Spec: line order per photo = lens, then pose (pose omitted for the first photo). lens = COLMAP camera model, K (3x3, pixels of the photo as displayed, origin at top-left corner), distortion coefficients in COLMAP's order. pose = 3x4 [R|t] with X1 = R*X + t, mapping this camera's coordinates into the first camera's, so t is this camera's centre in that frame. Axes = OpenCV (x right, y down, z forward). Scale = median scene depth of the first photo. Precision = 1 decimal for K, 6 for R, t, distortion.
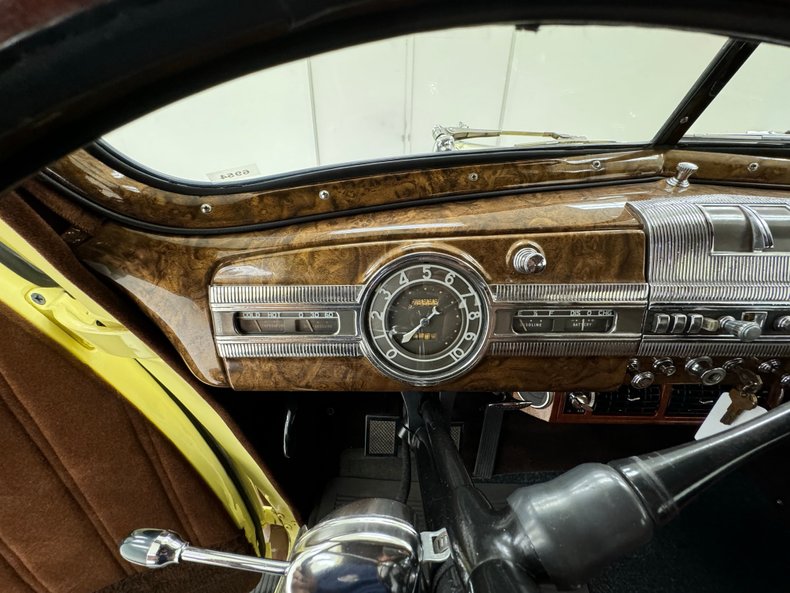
lens RADIAL K [[318.7, 0, 395.6], [0, 318.7, 296.1], [0, 0, 1]] dist [0.002459, 0.000116]
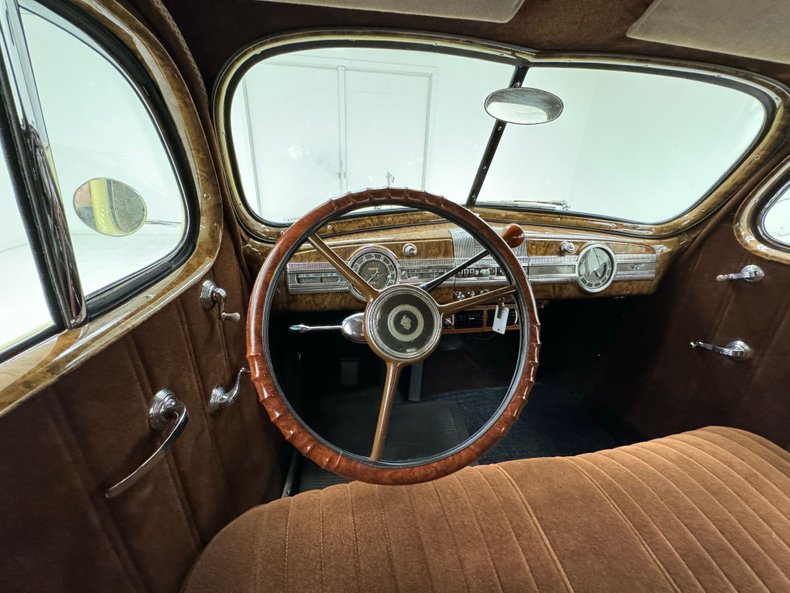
lens RADIAL K [[318.7, 0, 394.5], [0, 318.7, 296.4], [0, 0, 1]] dist [0.002459, 0.000116]
pose [[0.982182, -0.045801, 0.182267, -0.214623], [0.061848, 0.994599, -0.083354, 0.466441], [-0.177465, 0.093142, 0.979710, -1.503595]]
